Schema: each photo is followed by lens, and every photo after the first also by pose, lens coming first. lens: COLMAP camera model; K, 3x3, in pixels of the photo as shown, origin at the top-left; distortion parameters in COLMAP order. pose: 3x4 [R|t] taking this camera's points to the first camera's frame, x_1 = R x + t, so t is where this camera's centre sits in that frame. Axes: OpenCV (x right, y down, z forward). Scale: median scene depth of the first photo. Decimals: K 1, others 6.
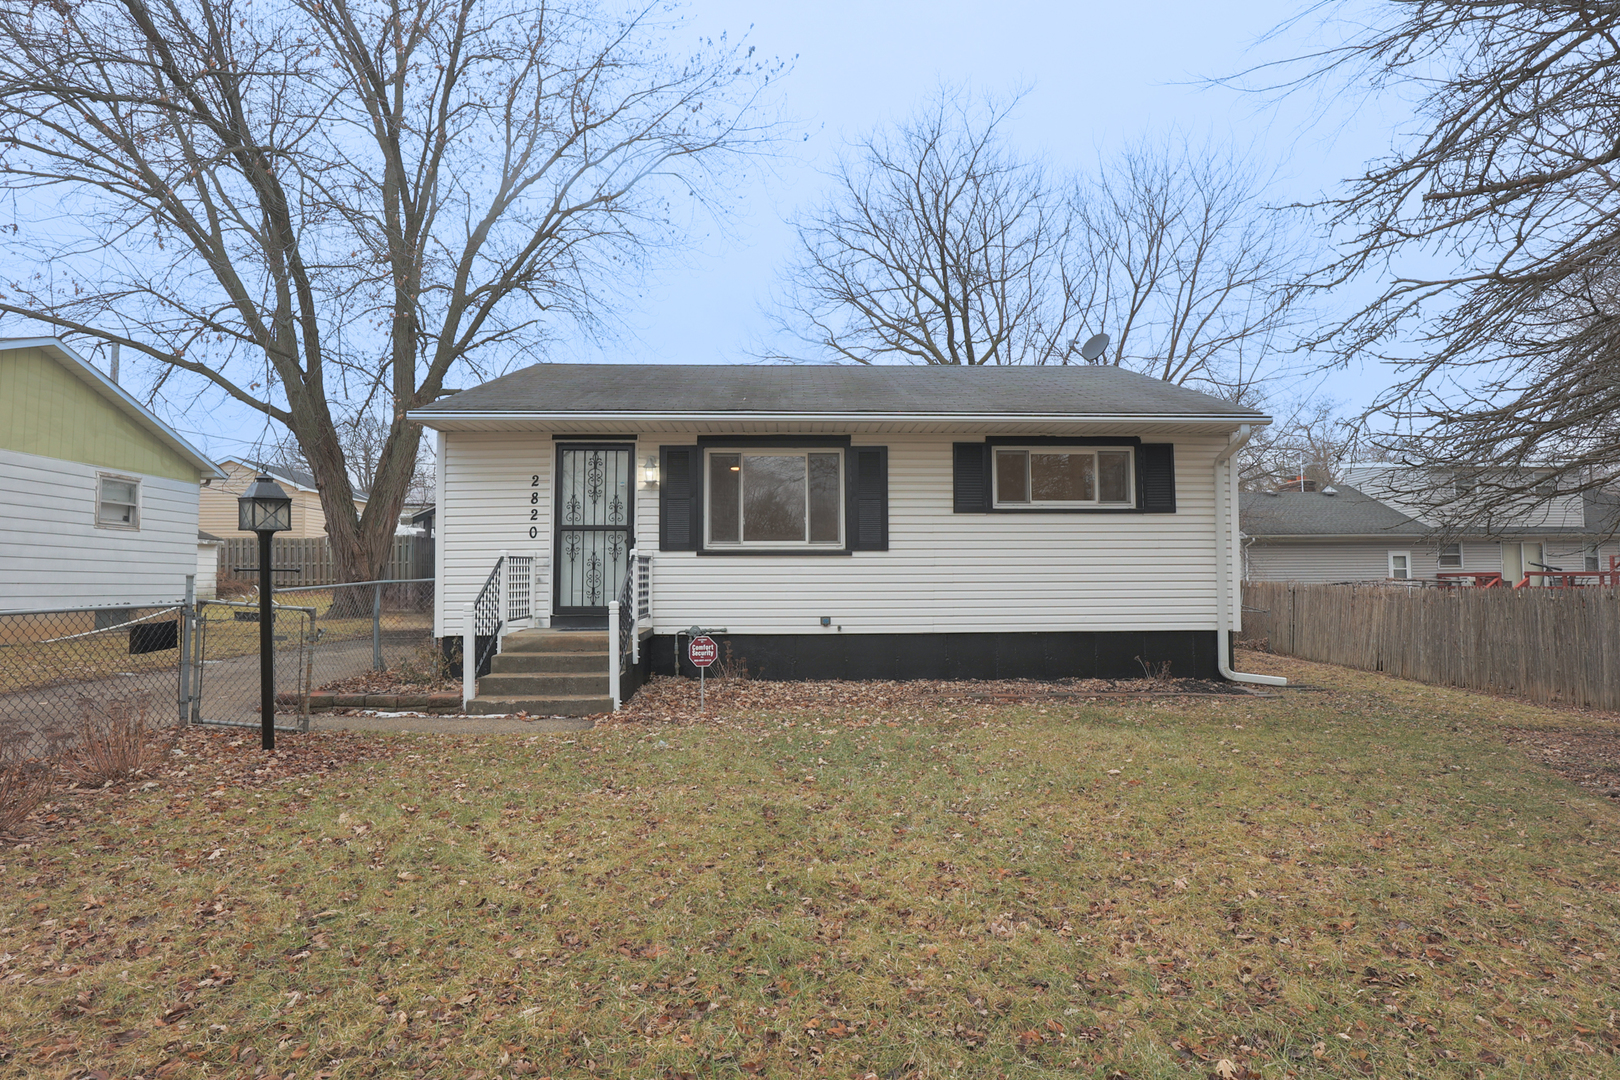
lens RADIAL K [[793.7, 0, 822.2], [0, 793.7, 541.9], [0, 0, 1]] dist [-0.025005, 0.000697]
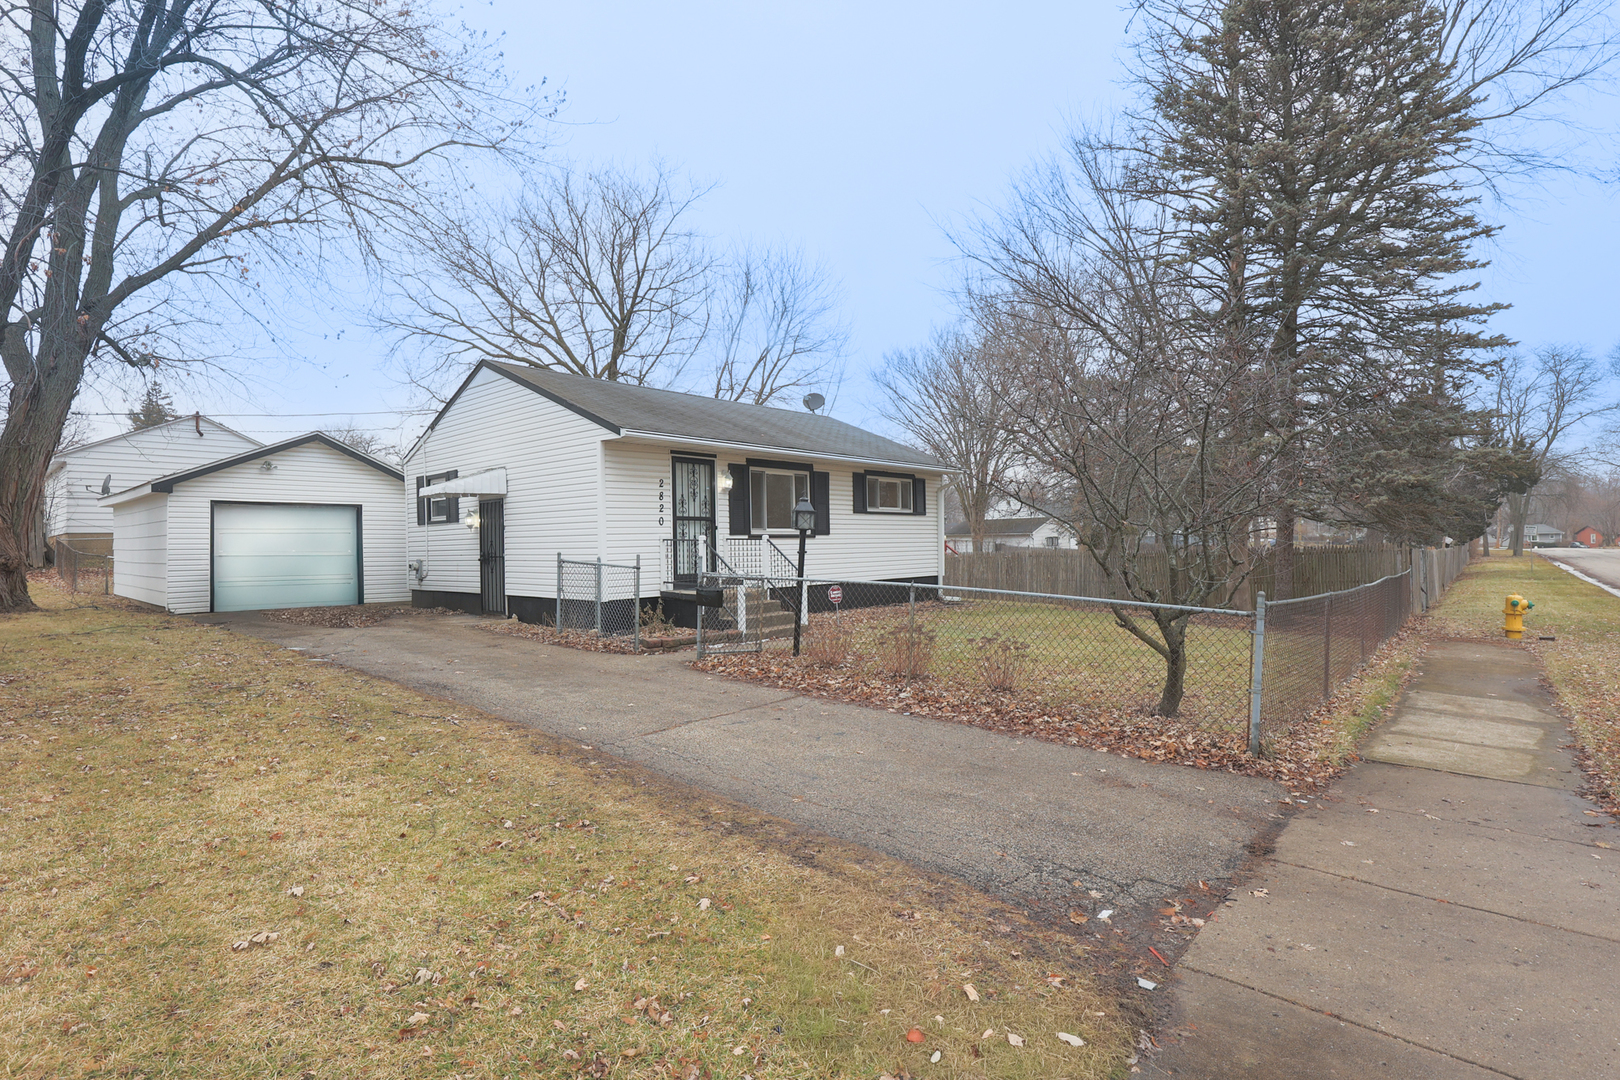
lens RADIAL K [[793.7, 0, 822.2], [0, 793.7, 541.9], [0, 0, 1]] dist [-0.025005, 0.000697]
pose [[0.713161, -0.000947, 0.701000, -1.117453], [-0.012135, 0.999833, 0.013696, 0.001928], [-0.700896, -0.018274, 0.713030, -0.174412]]
